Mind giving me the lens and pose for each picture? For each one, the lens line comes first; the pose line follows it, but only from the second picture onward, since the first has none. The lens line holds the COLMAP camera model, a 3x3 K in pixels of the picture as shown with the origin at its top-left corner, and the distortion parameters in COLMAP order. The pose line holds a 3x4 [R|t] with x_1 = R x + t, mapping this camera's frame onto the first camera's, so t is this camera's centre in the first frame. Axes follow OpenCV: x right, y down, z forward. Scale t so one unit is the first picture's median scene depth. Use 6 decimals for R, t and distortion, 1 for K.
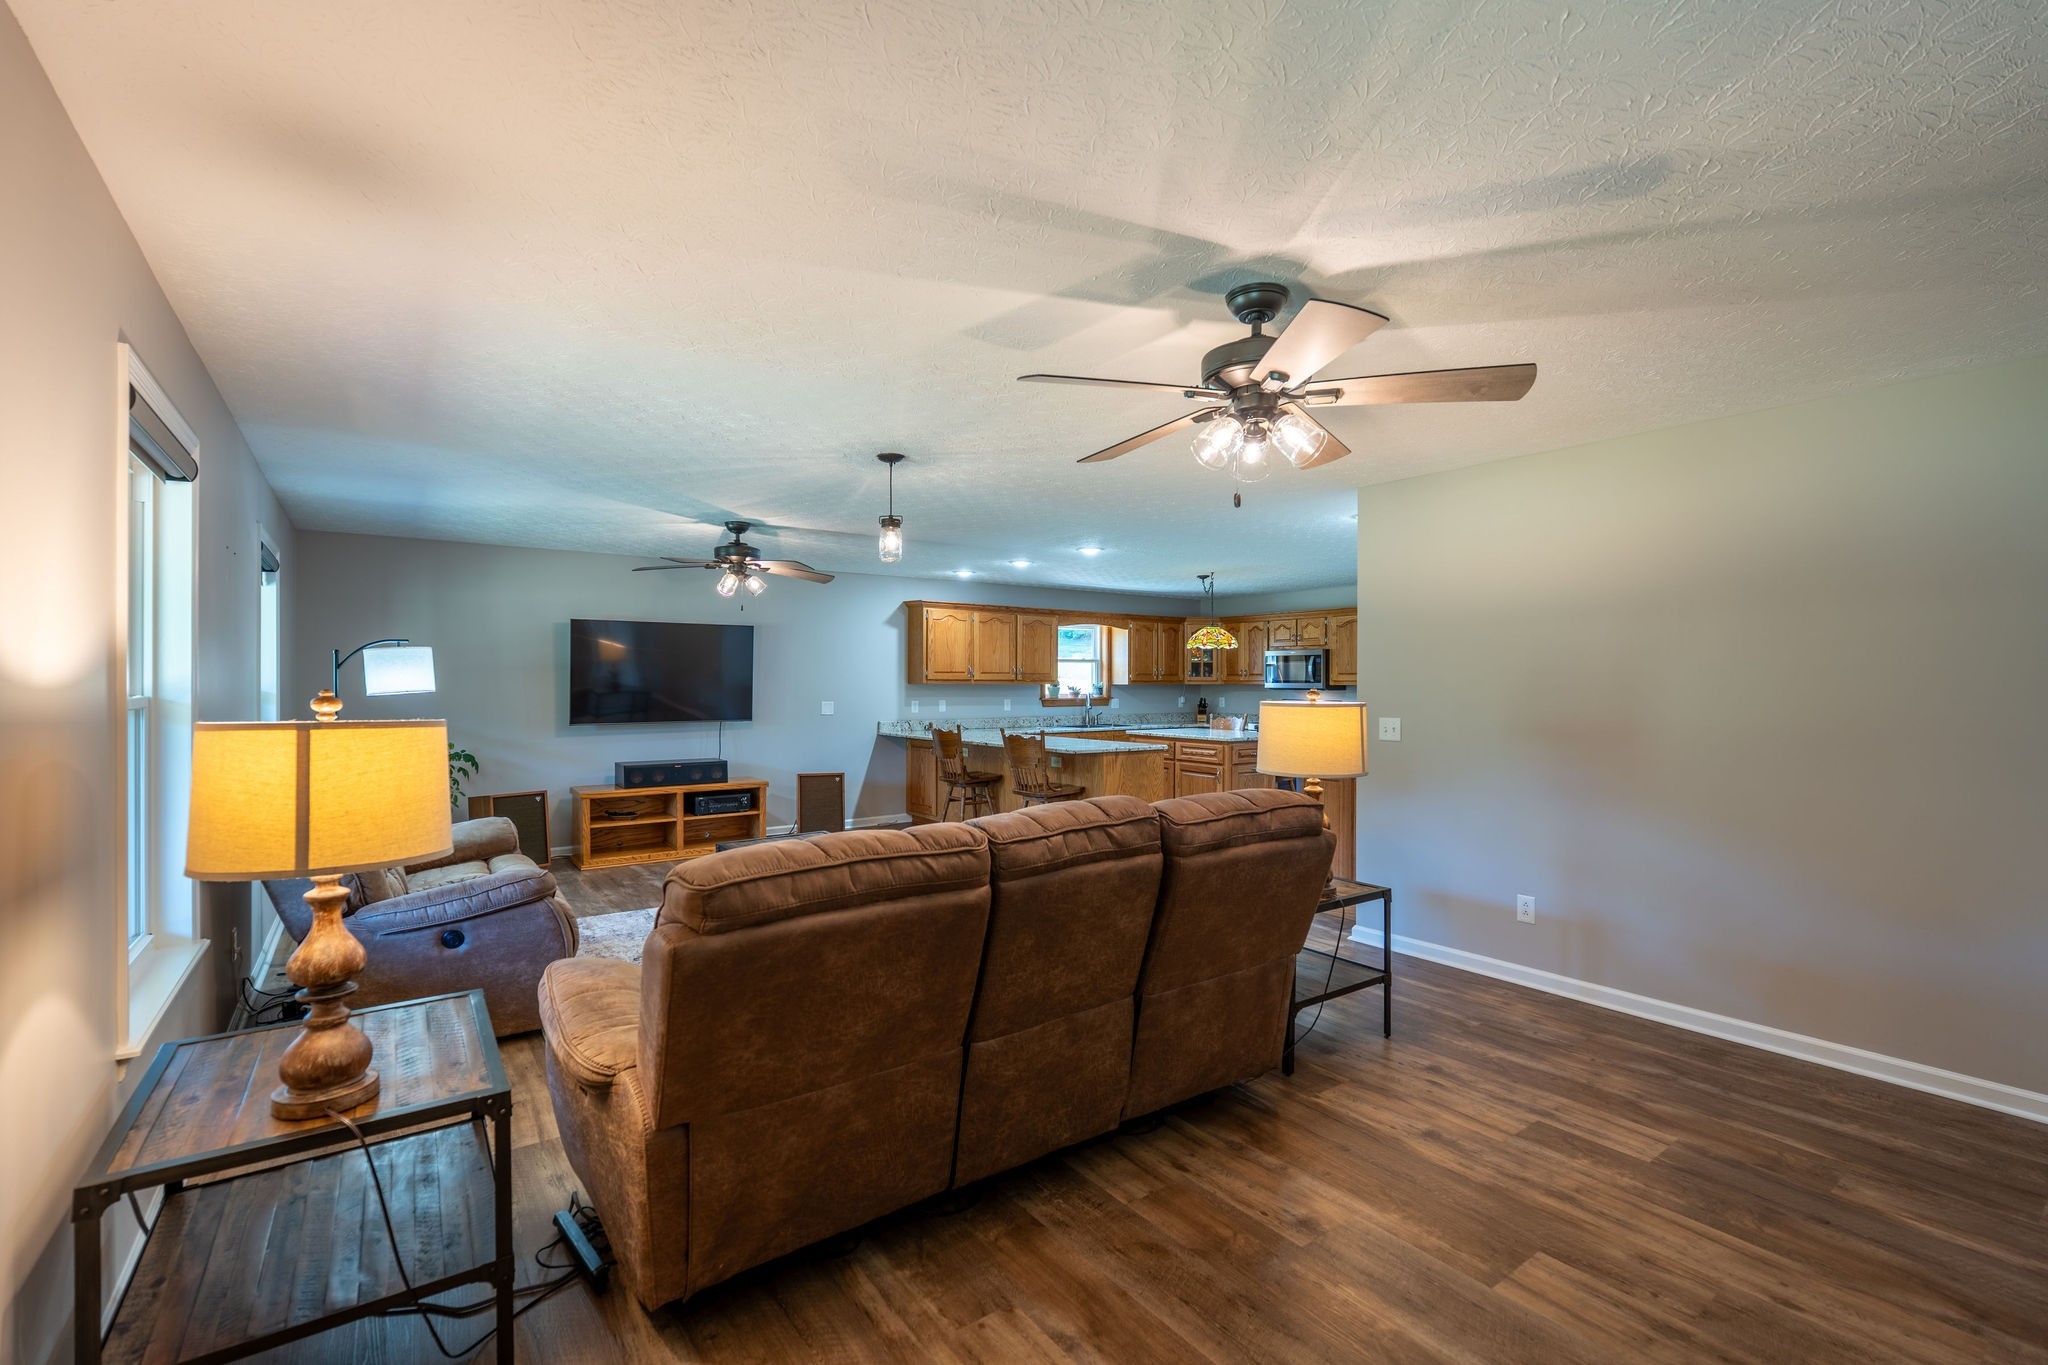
lens RADIAL K [[894.3, 0, 1024.0], [0, 894.3, 682.5], [0, 0, 1]] dist [-0.001515, -0.000014]
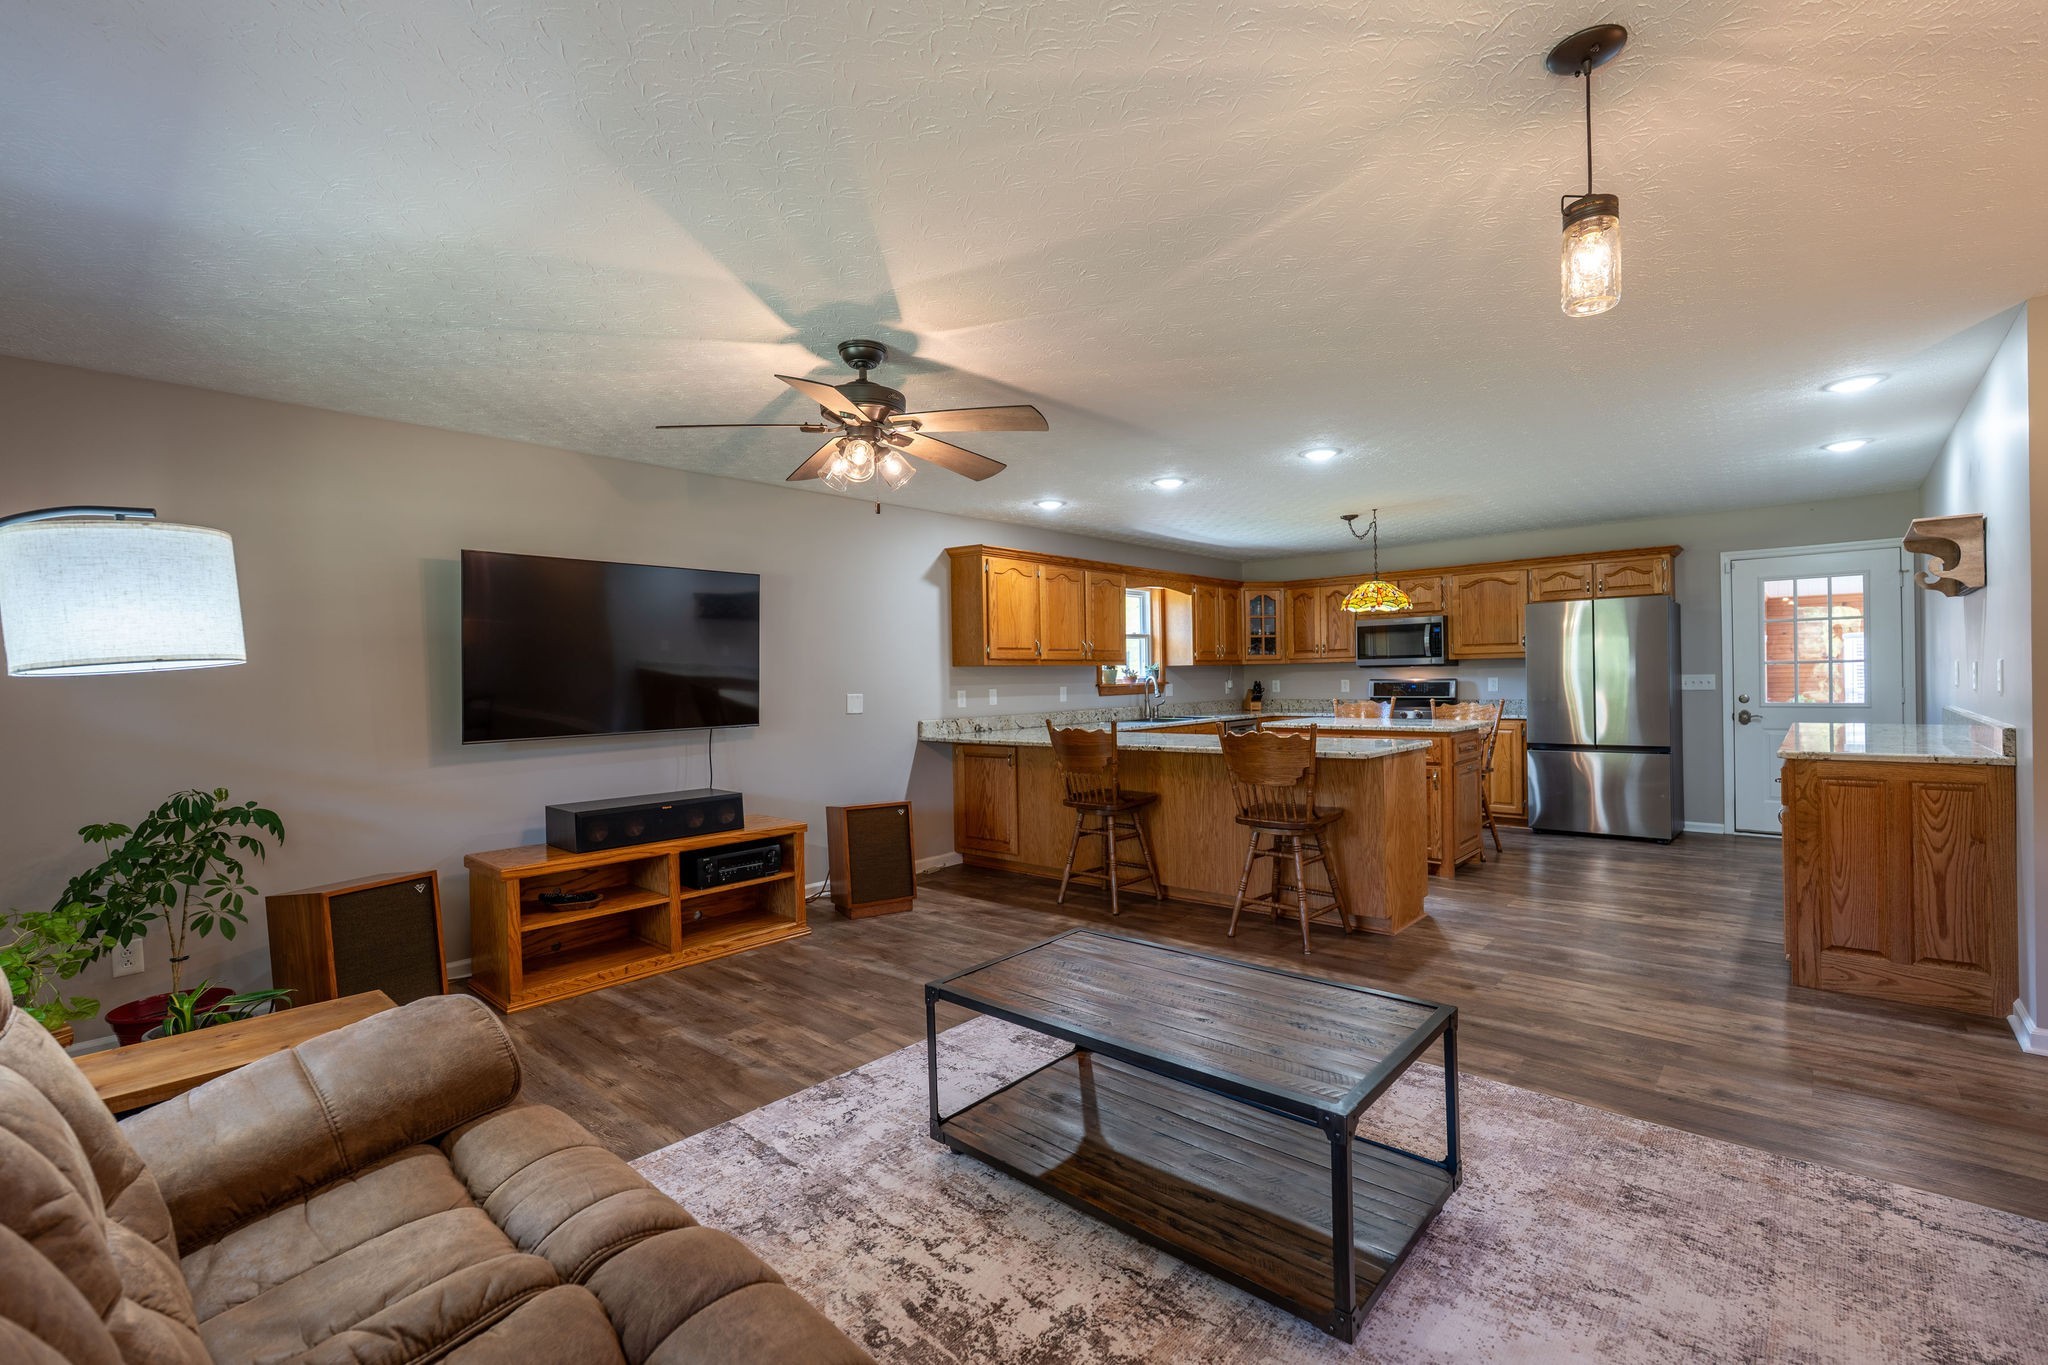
lens RADIAL K [[894.3, 0, 1024.0], [0, 894.3, 682.5], [0, 0, 1]] dist [-0.001515, -0.000014]
pose [[0.977501, -0.022522, 0.209726, -0.223623], [0.021725, 0.999745, 0.006106, 0.011081], [-0.209810, -0.001412, 0.977741, 0.305268]]
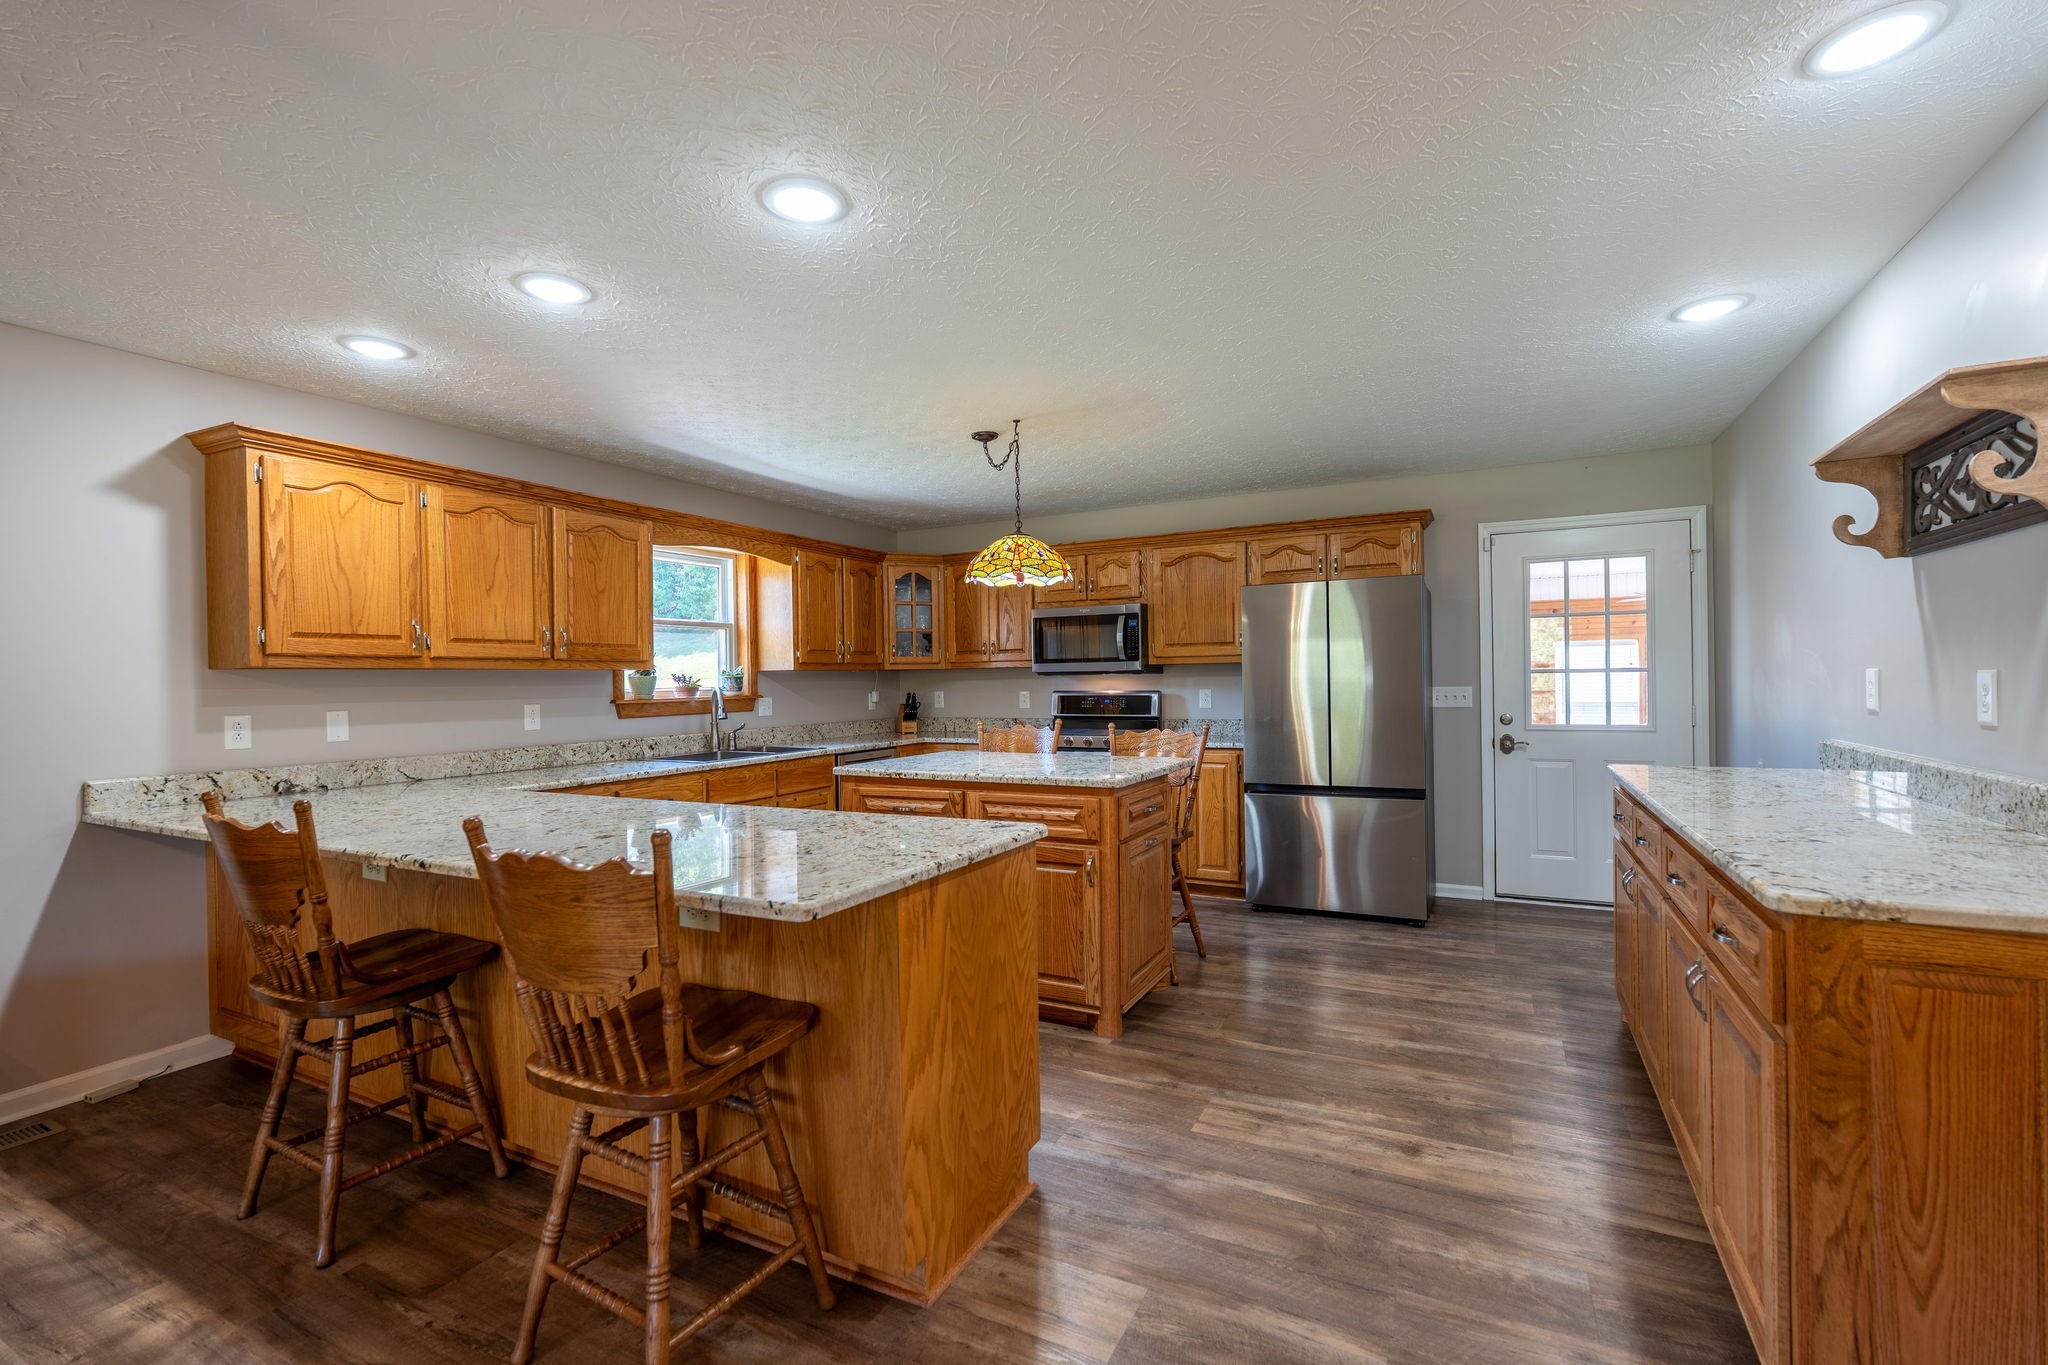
lens RADIAL K [[898.4, 0, 1014.6], [0, 898.4, 682.2], [0, 0, 1]] dist [-0.001277, 0.000120]
pose [[0.898567, -0.018103, 0.438462, 0.001573], [0.018124, 0.999827, 0.004139, 0.011142], [-0.438461, 0.004227, 0.898740, 0.542437]]
